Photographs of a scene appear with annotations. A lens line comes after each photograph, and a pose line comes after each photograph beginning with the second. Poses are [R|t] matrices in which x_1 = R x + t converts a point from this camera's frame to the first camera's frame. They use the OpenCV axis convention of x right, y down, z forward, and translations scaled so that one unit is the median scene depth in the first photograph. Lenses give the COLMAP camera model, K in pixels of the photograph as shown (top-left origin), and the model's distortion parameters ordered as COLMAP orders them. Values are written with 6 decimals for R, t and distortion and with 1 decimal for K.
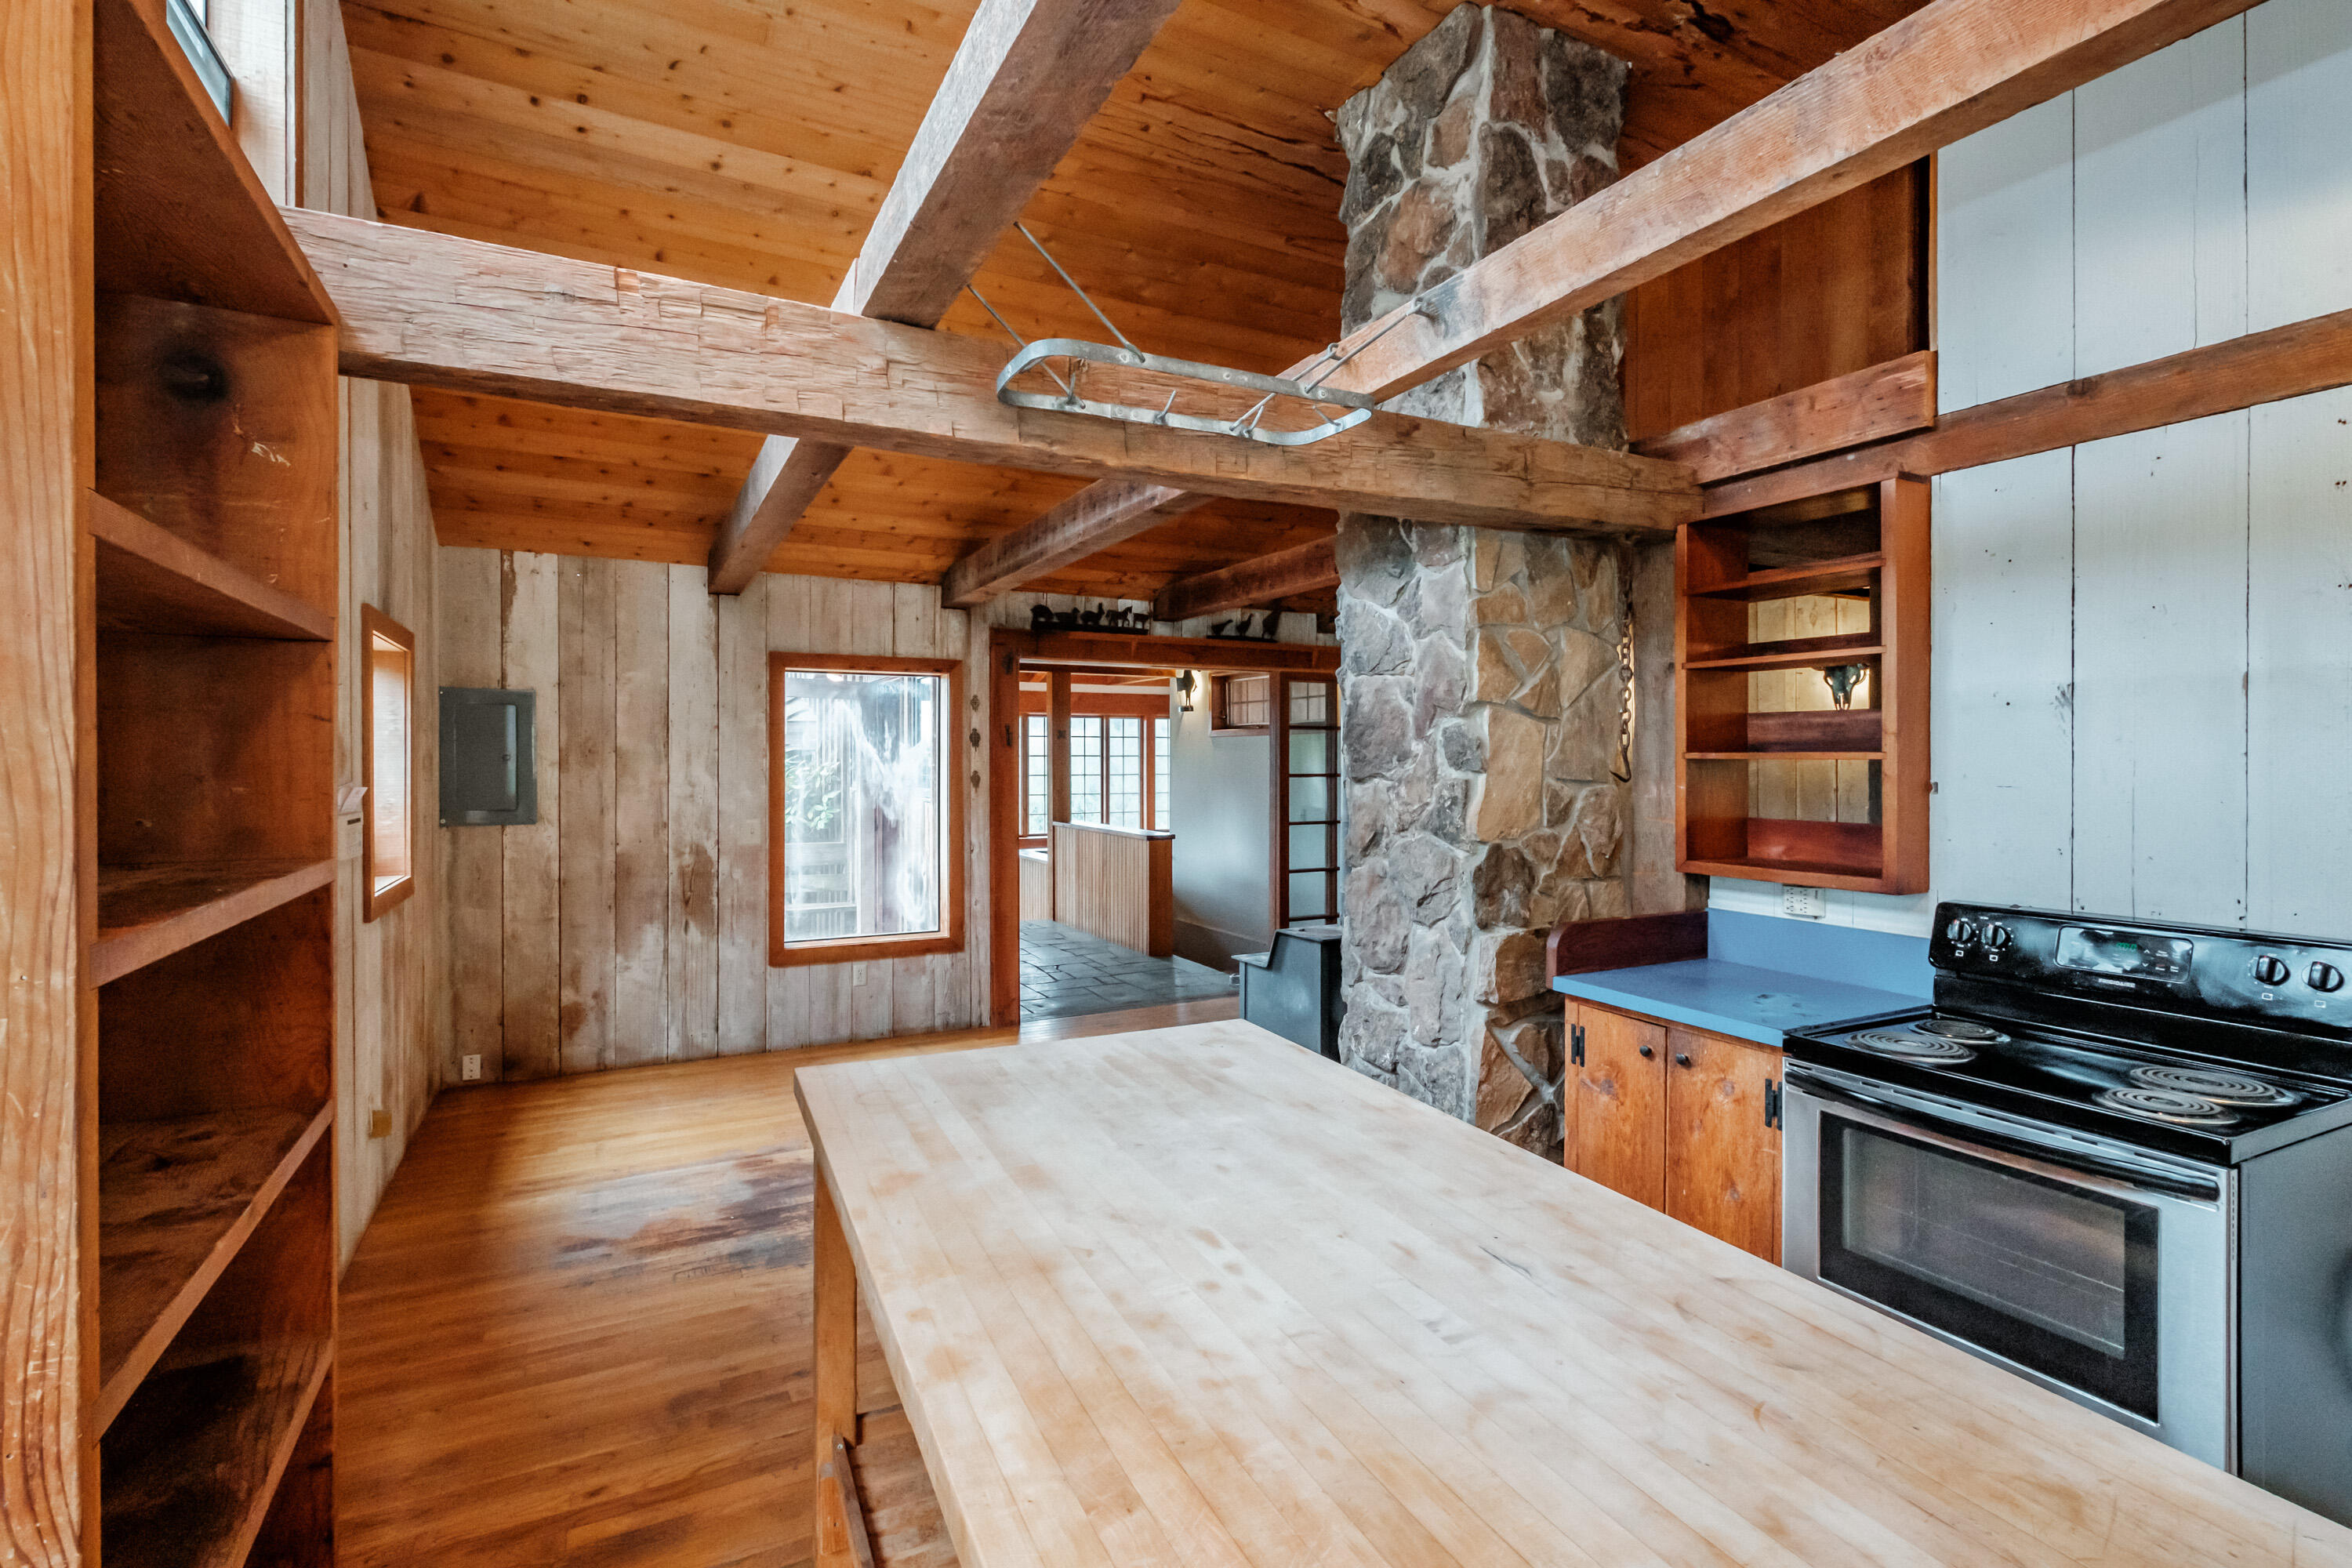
lens RADIAL K [[1044.6, 0, 1170.3], [0, 1044.6, 759.9], [0, 0, 1]] dist [0.000239, 0.000007]
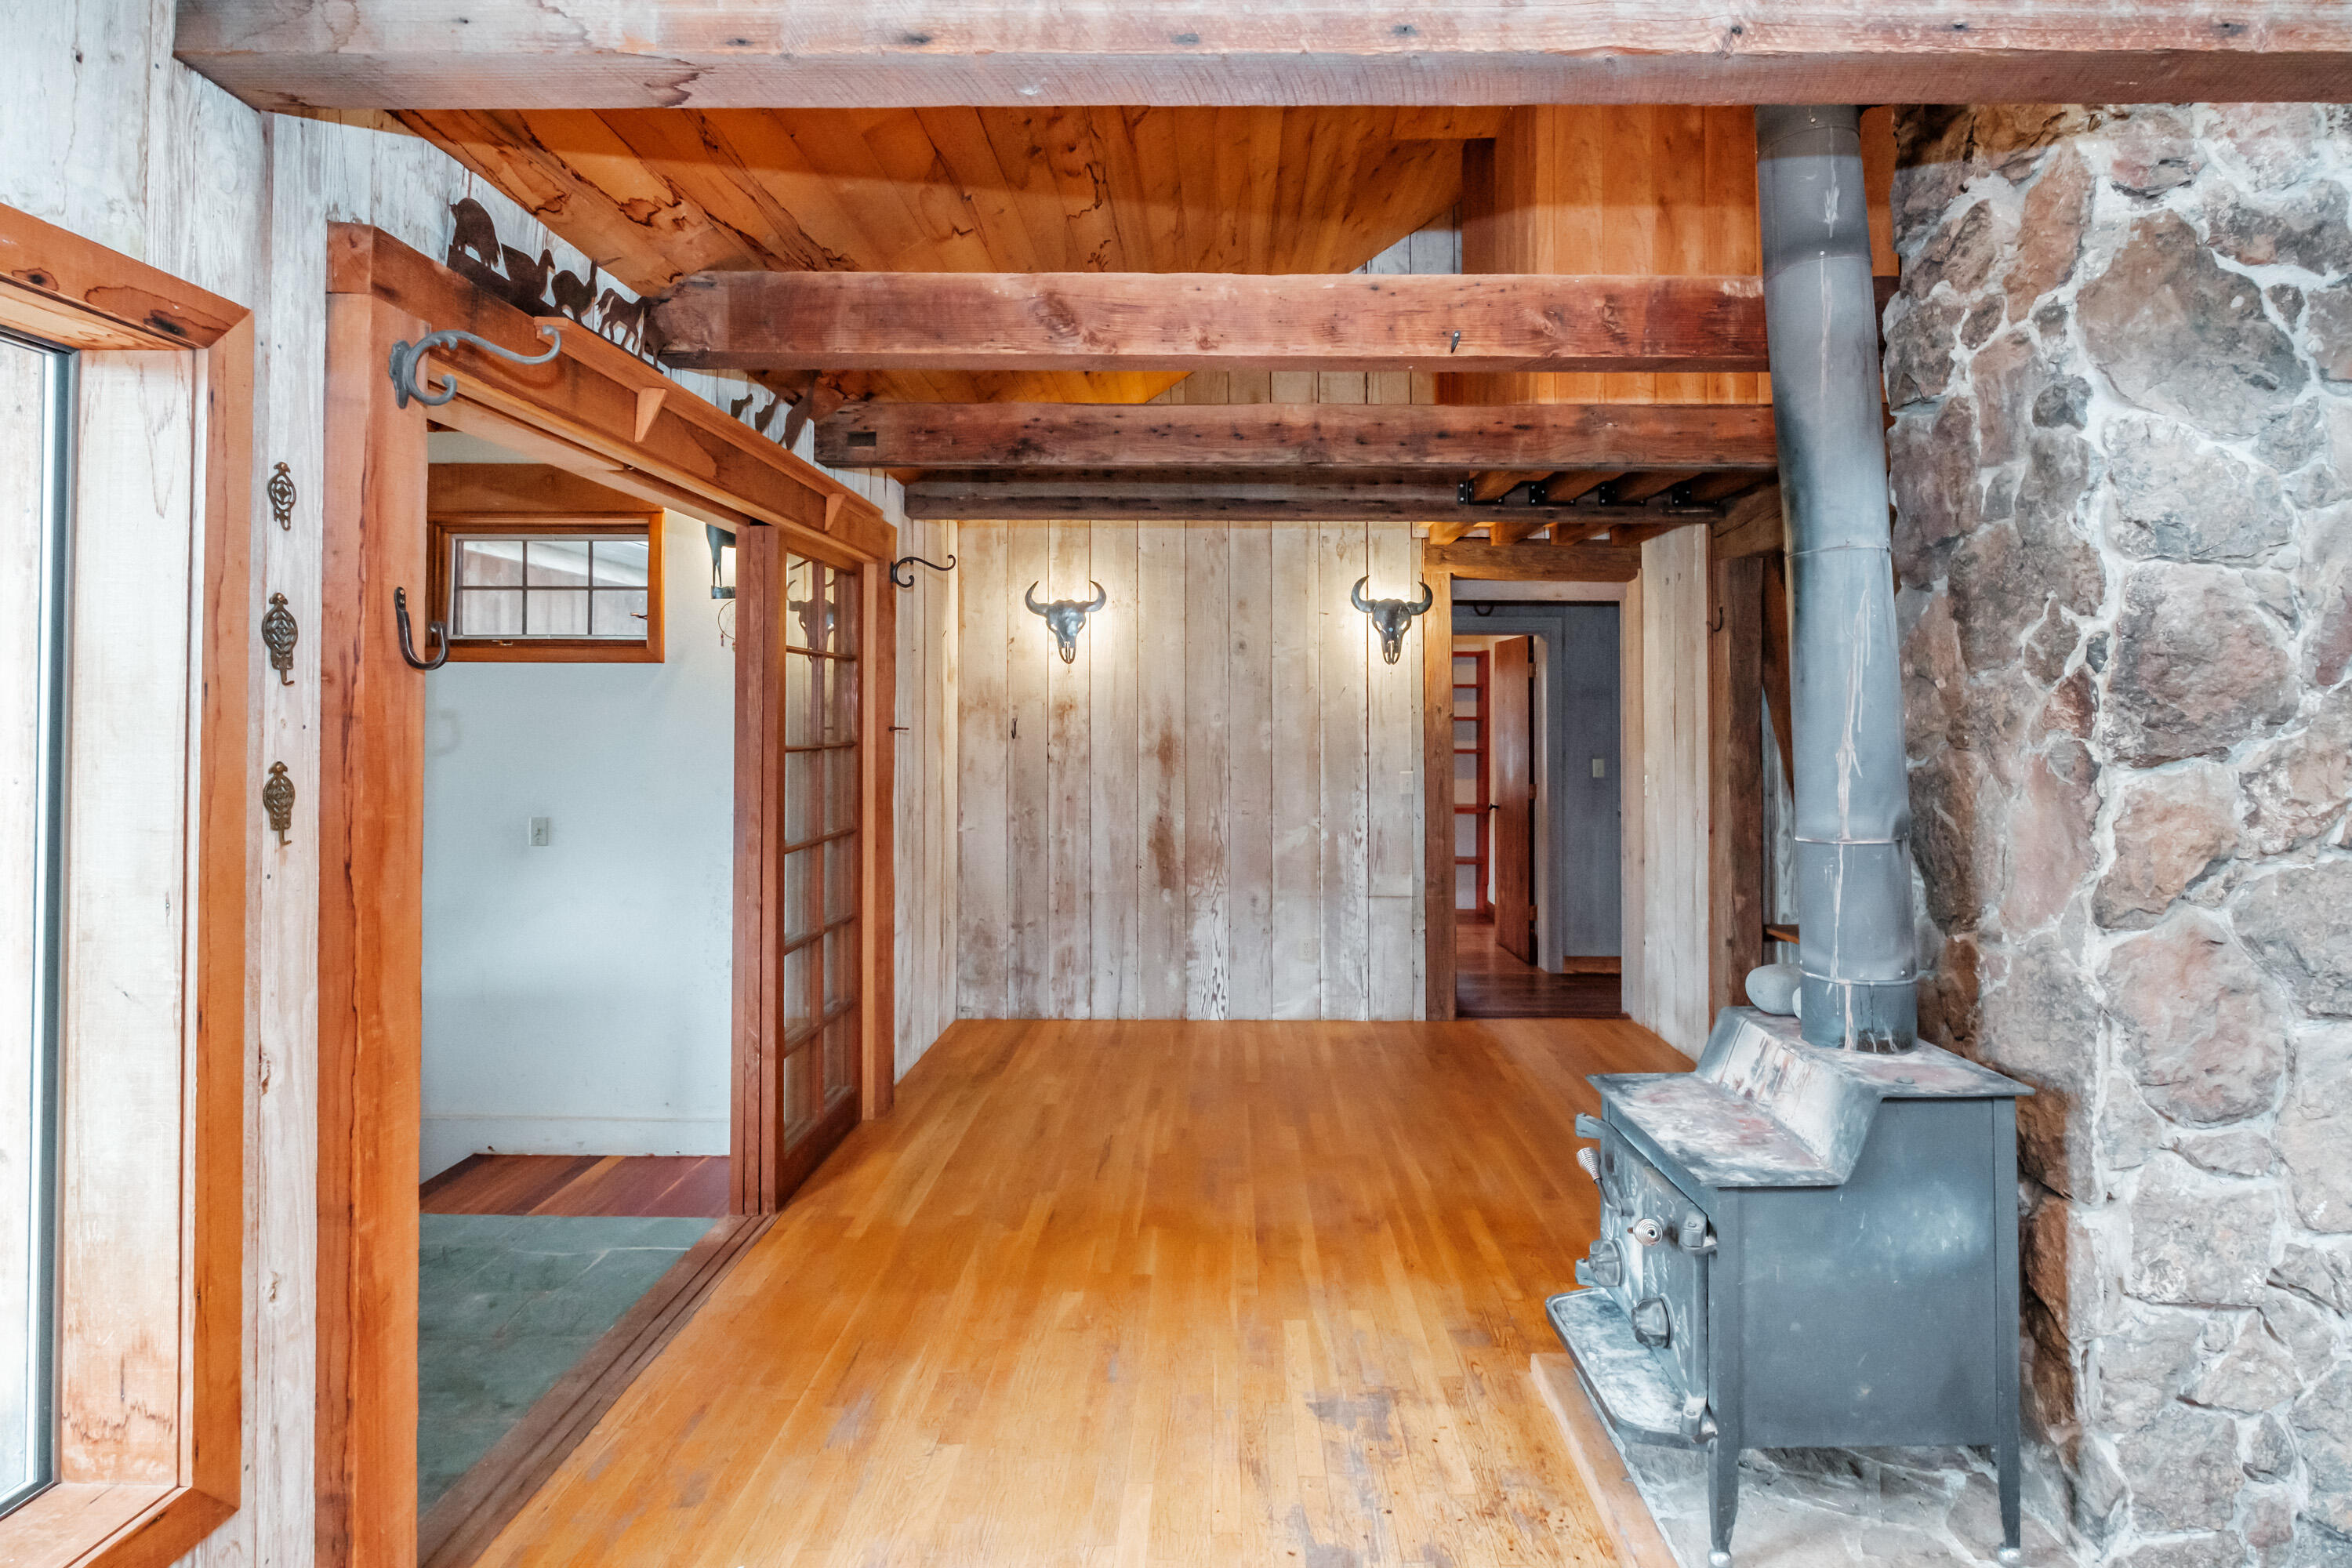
lens RADIAL K [[1233.1, 0, 1179.2], [0, 1233.1, 701.4], [0, 0, 1]] dist [-0.001505, -0.000493]
pose [[0.476461, 0.010377, 0.879134, -0.590006], [-0.001815, 0.999940, -0.010819, -0.003046], [-0.879194, 0.003559, 0.476451, 1.141191]]
